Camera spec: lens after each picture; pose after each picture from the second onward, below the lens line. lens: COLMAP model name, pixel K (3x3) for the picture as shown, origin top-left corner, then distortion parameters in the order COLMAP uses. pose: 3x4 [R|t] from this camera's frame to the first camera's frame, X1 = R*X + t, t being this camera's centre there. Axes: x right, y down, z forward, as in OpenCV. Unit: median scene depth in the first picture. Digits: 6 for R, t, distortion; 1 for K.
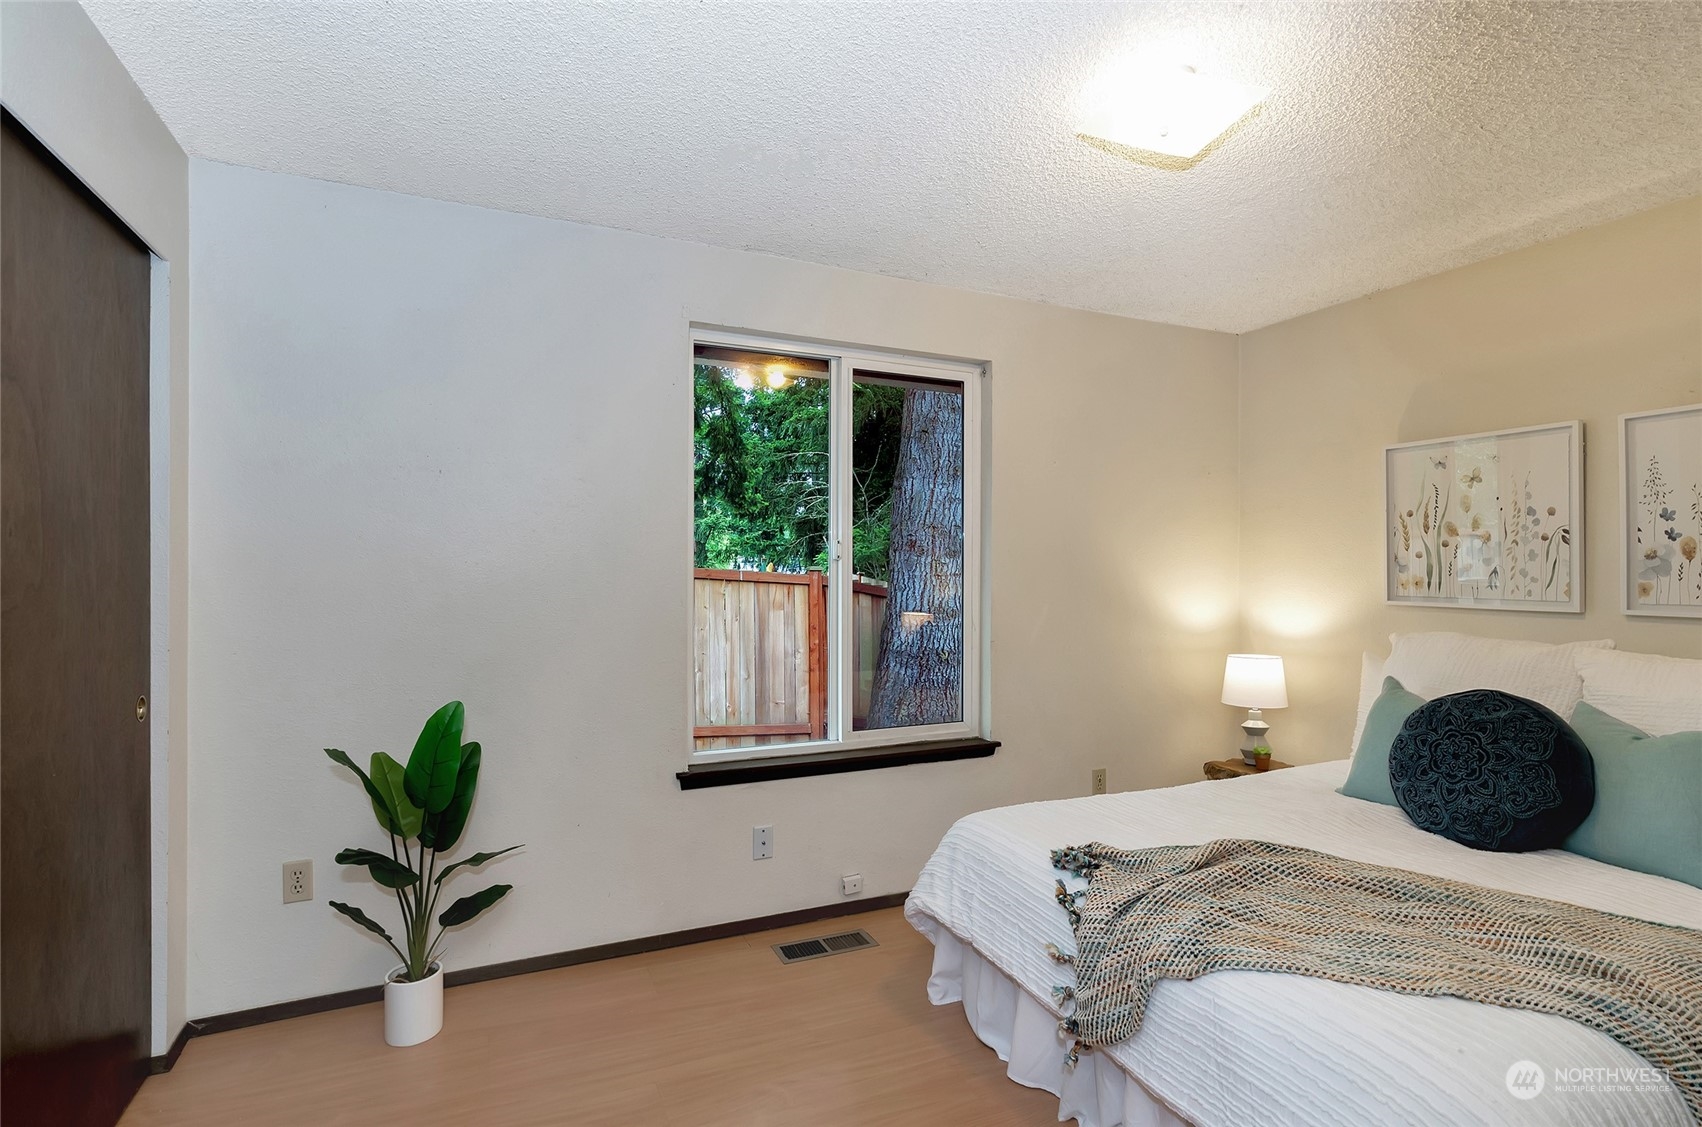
lens RADIAL K [[849.1, 0, 851.0], [0, 849.1, 563.5], [0, 0, 1]] dist [-0.023386, 0.010451]
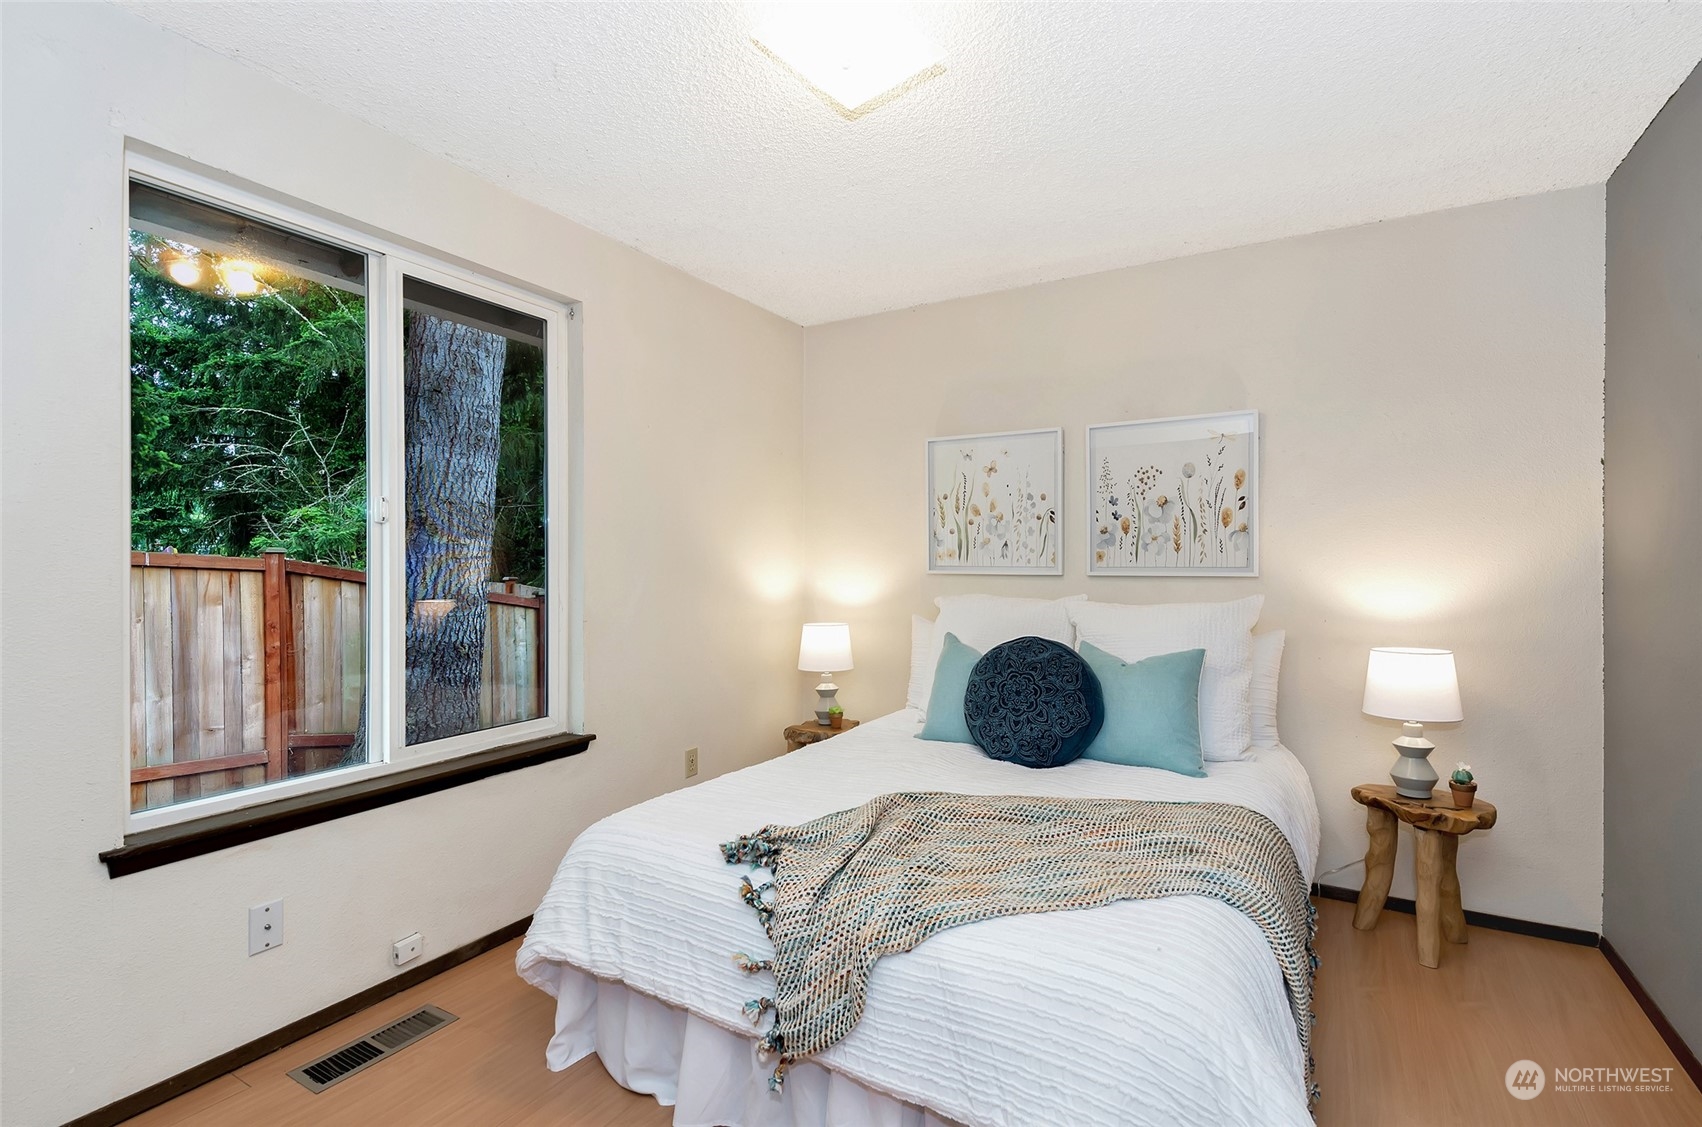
lens RADIAL K [[803.7, 0, 894.0], [0, 803.7, 555.7], [0, 0, 1]] dist [0.043342, -0.023894]
pose [[0.802156, -0.002551, 0.597110, -0.093580], [0.001303, 0.999996, 0.002521, 0.026717], [-0.597114, -0.001244, 0.802156, 0.163303]]
